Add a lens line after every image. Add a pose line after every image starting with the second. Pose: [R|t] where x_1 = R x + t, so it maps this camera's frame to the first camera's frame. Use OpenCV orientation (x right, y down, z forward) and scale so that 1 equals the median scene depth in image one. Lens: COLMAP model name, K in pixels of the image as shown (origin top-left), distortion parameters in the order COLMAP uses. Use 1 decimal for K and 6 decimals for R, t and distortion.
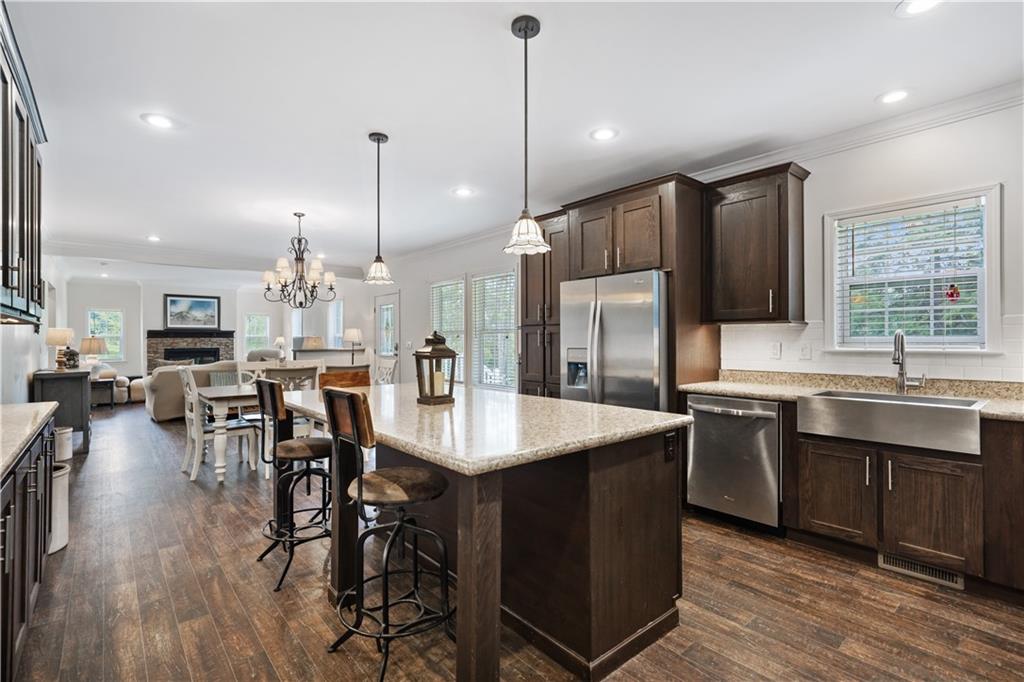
lens RADIAL K [[475.4, 0, 512.0], [0, 475.4, 341.0], [0, 0, 1]] dist [-0.001565, 0.000269]
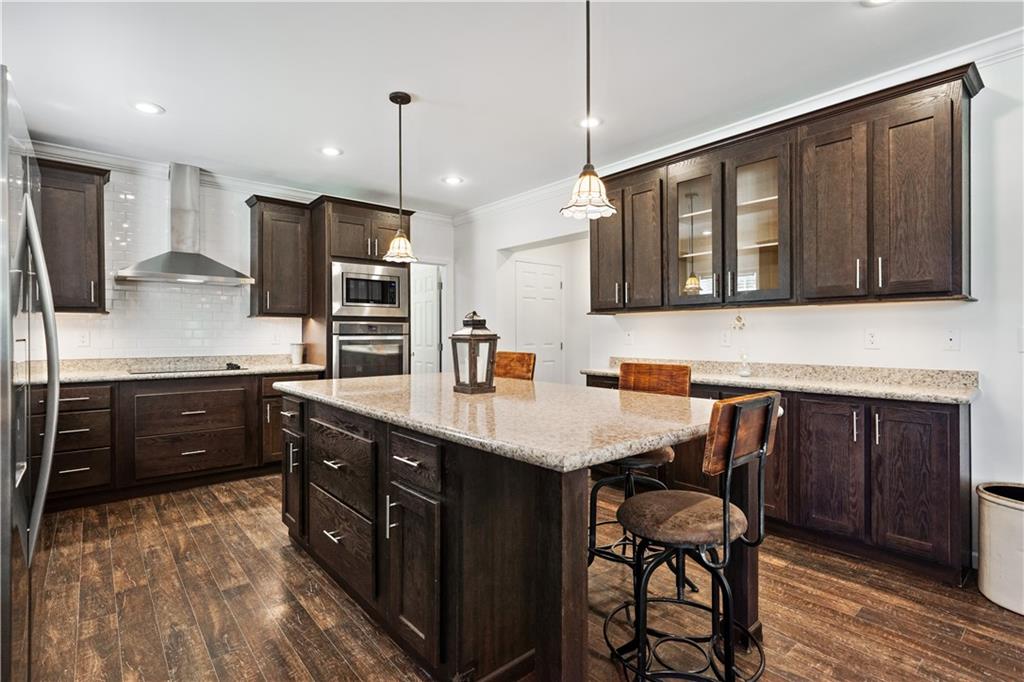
lens RADIAL K [[489.6, 0, 517.7], [0, 489.6, 337.4], [0, 0, 1]] dist [-0.000363, 0.000033]
pose [[-0.999959, 0.005828, -0.006871, -0.267764], [0.005756, 0.999929, 0.010475, 0.017818], [0.006932, 0.010435, -0.999922, 2.159646]]
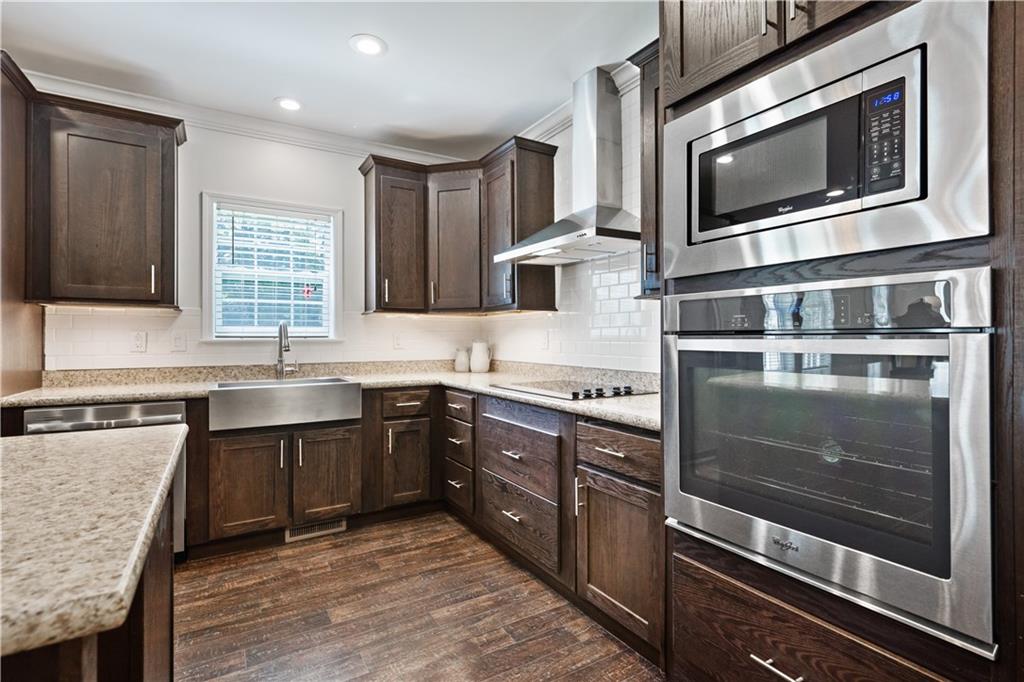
lens RADIAL K [[489.6, 0, 517.7], [0, 489.6, 337.4], [0, 0, 1]] dist [-0.000363, 0.000033]
pose [[0.161526, 0.004706, 0.986857, -0.245298], [0.003840, 0.999978, -0.005397, 0.030263], [-0.986861, 0.004661, 0.161504, 0.351843]]
